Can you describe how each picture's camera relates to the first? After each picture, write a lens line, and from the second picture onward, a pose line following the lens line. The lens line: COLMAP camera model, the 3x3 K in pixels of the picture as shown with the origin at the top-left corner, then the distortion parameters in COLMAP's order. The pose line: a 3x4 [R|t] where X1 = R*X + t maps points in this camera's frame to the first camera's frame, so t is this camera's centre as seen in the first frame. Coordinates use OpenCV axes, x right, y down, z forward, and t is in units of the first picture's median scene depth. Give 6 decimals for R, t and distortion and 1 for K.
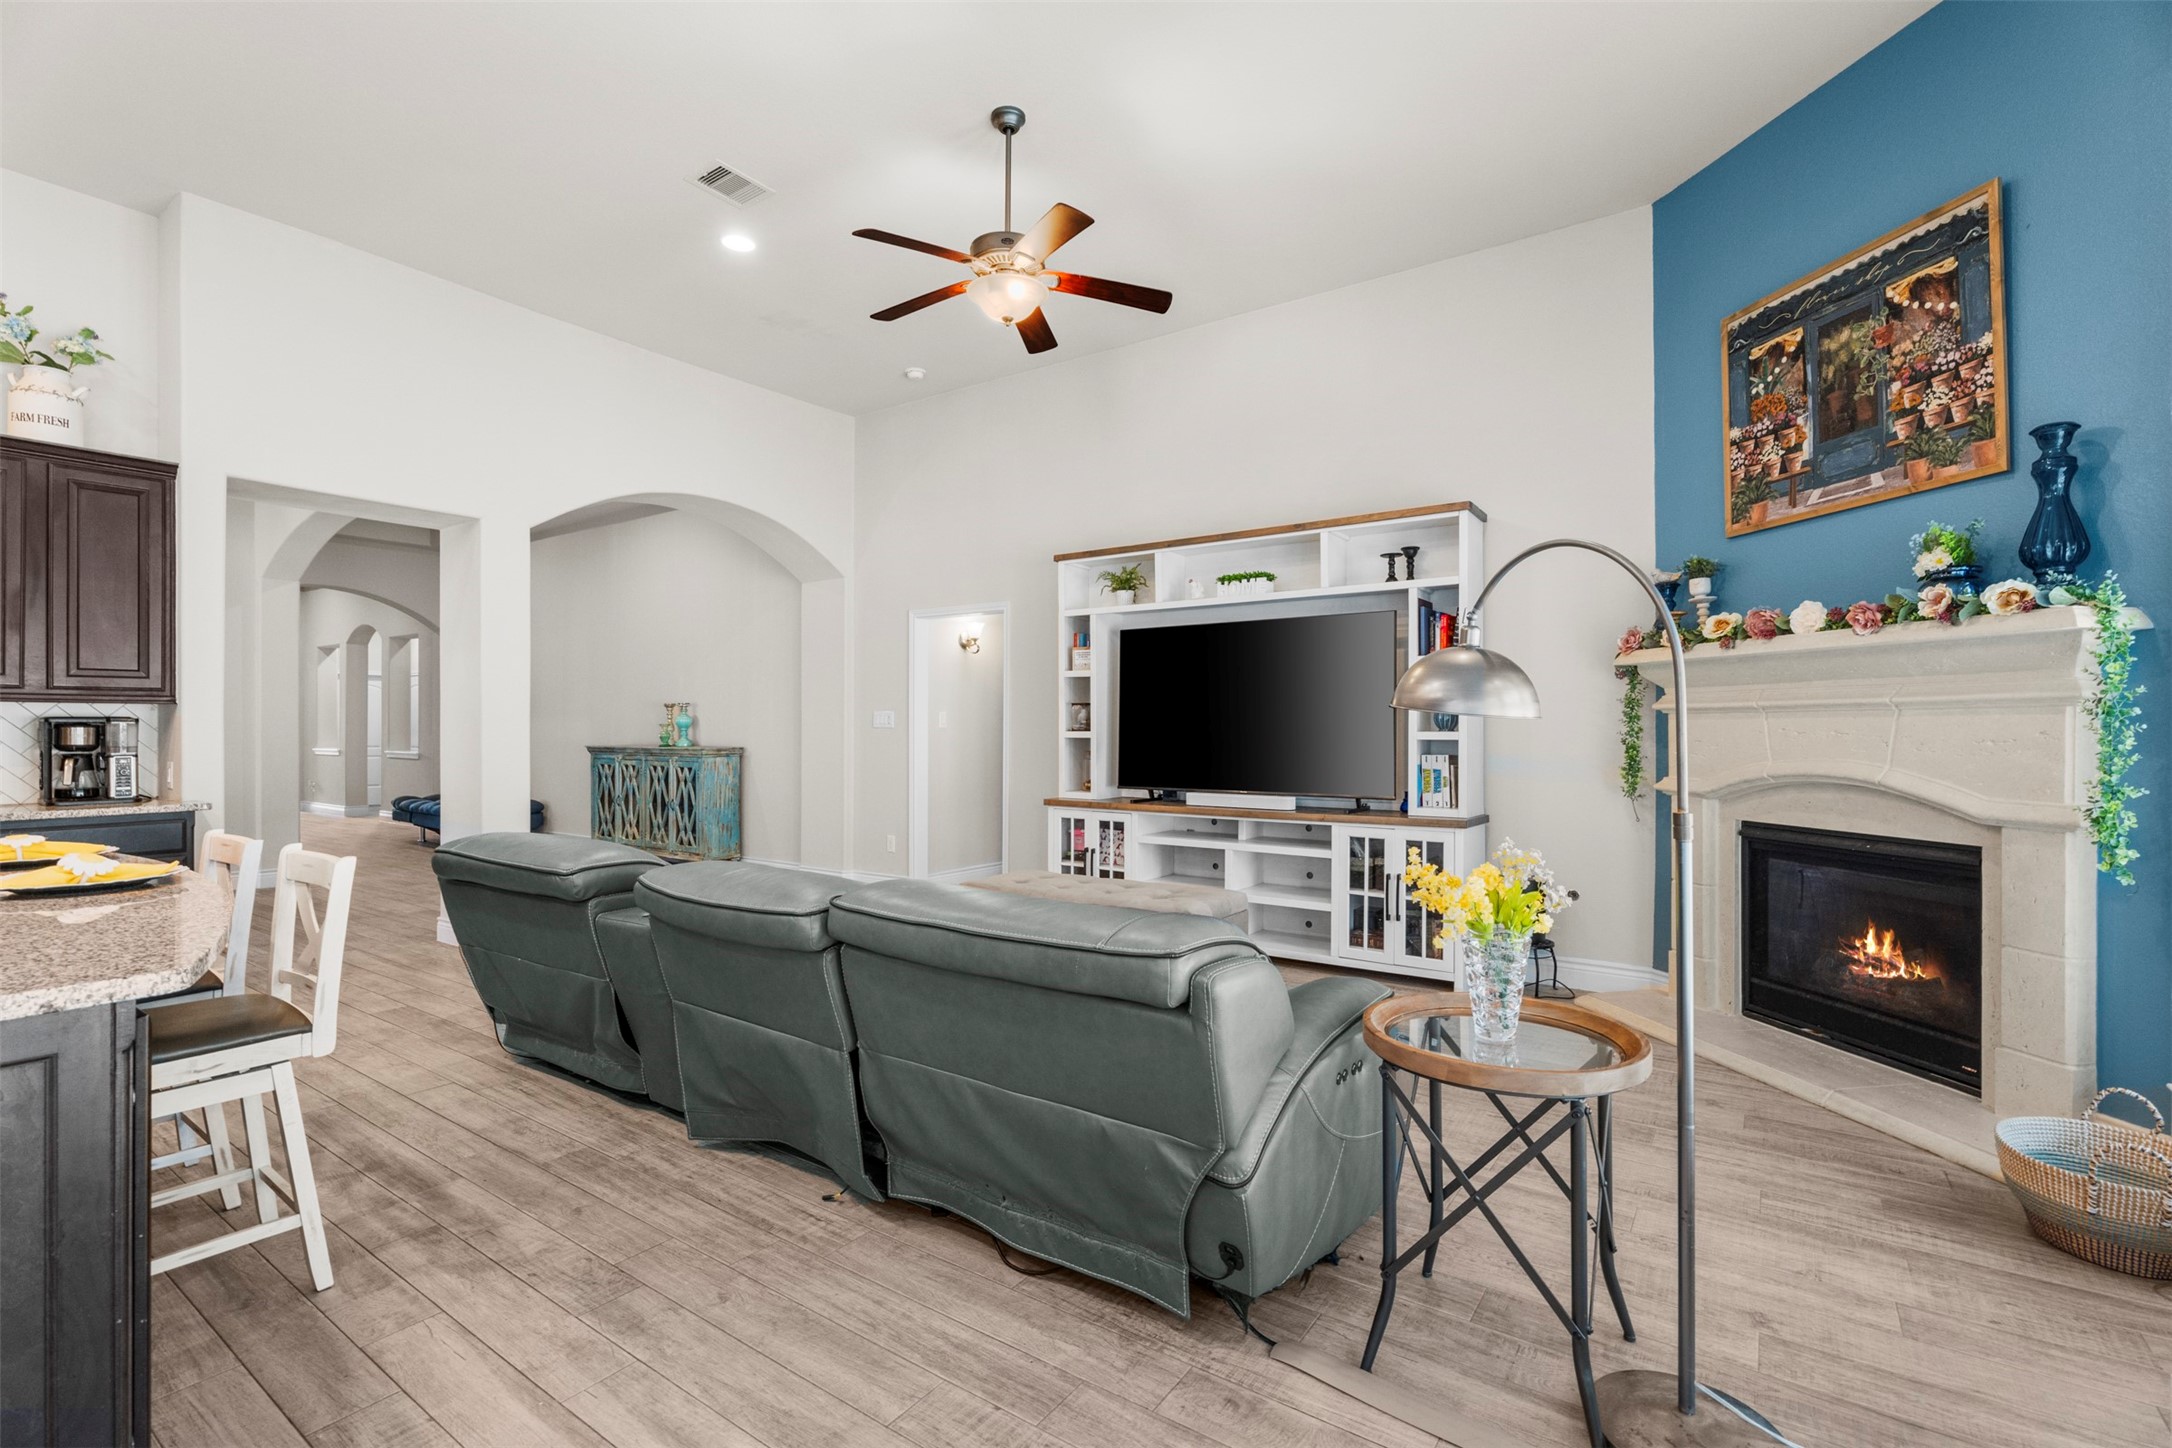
lens RADIAL K [[978.9, 0, 1079.0], [0, 978.9, 738.0], [0, 0, 1]] dist [0.000176, -0.000242]
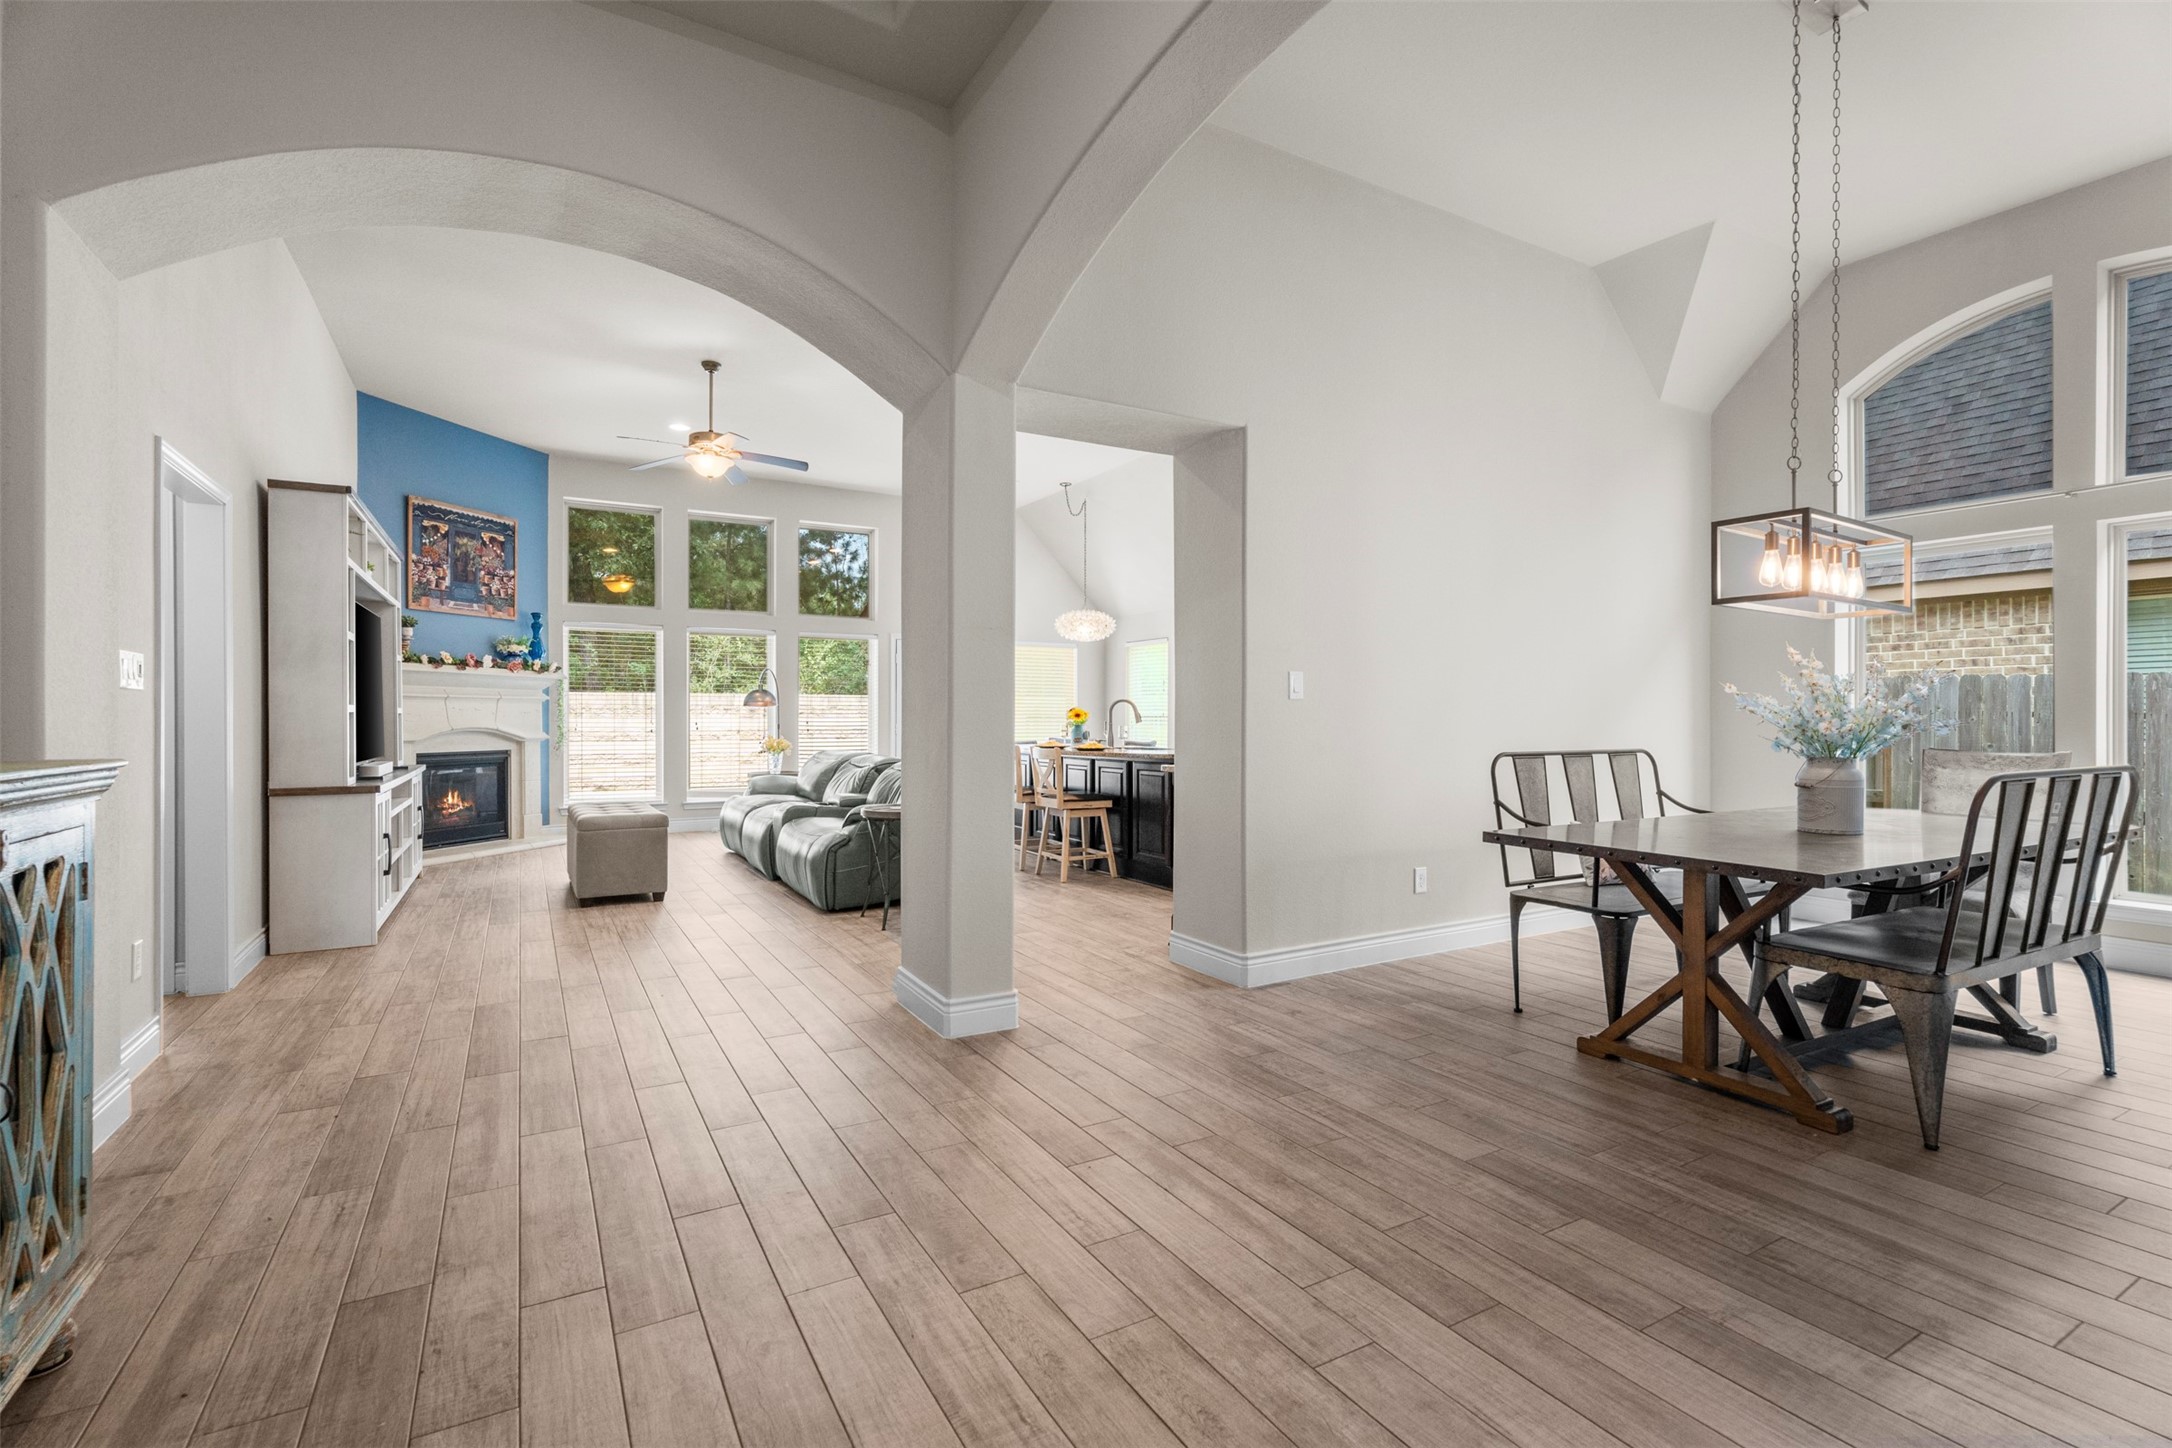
lens RADIAL K [[975.8, 0, 1085.7], [0, 975.8, 721.0], [0, 0, 1]] dist [-0.003525, 0.006760]
pose [[-0.906786, -0.001937, 0.421587, -1.330530], [0.003008, 0.999934, 0.011064, 0.000176], [-0.421581, 0.011301, -0.906721, 2.136897]]
